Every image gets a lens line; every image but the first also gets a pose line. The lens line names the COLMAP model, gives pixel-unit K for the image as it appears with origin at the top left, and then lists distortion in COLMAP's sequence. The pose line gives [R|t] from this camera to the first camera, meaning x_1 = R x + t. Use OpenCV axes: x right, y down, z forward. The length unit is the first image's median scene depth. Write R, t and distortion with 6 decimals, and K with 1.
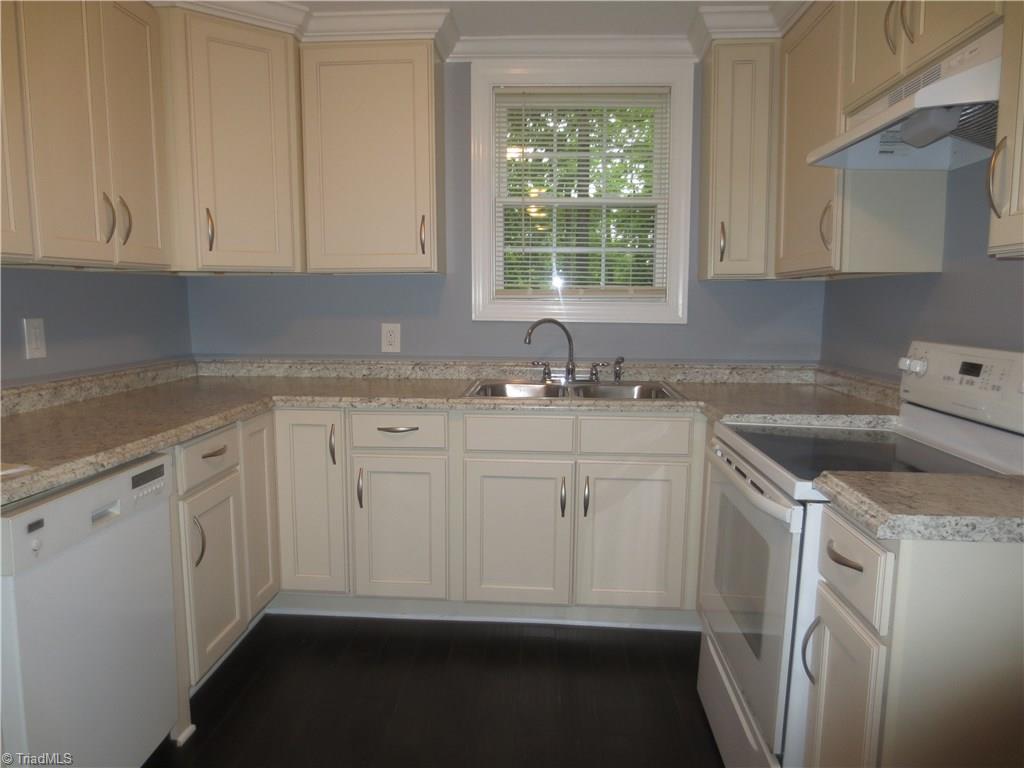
lens RADIAL K [[709.9, 0, 511.2], [0, 709.9, 385.1], [0, 0, 1]] dist [-0.035487, -0.003220]
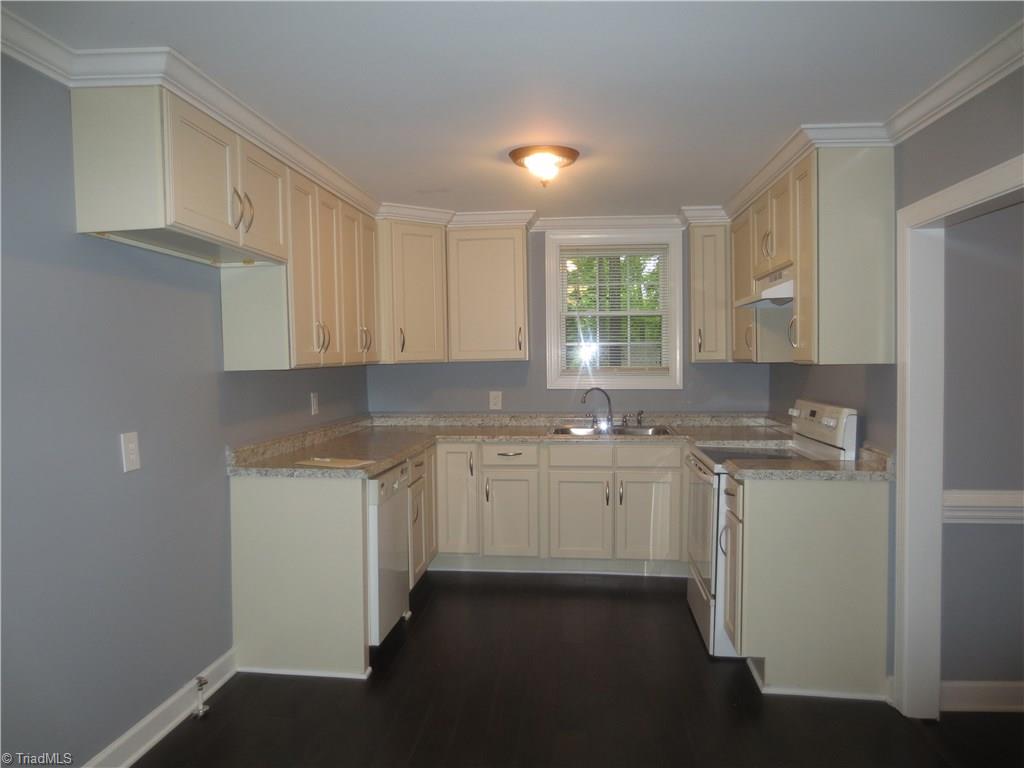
lens RADIAL K [[758.3, 0, 512.9], [0, 758.3, 386.9], [0, 0, 1]] dist [-0.054328, -0.007820]
pose [[0.999336, -0.013005, -0.034047, -0.082954], [0.010414, 0.997115, -0.075187, 0.035829], [0.034927, 0.074782, 0.996588, -0.786340]]
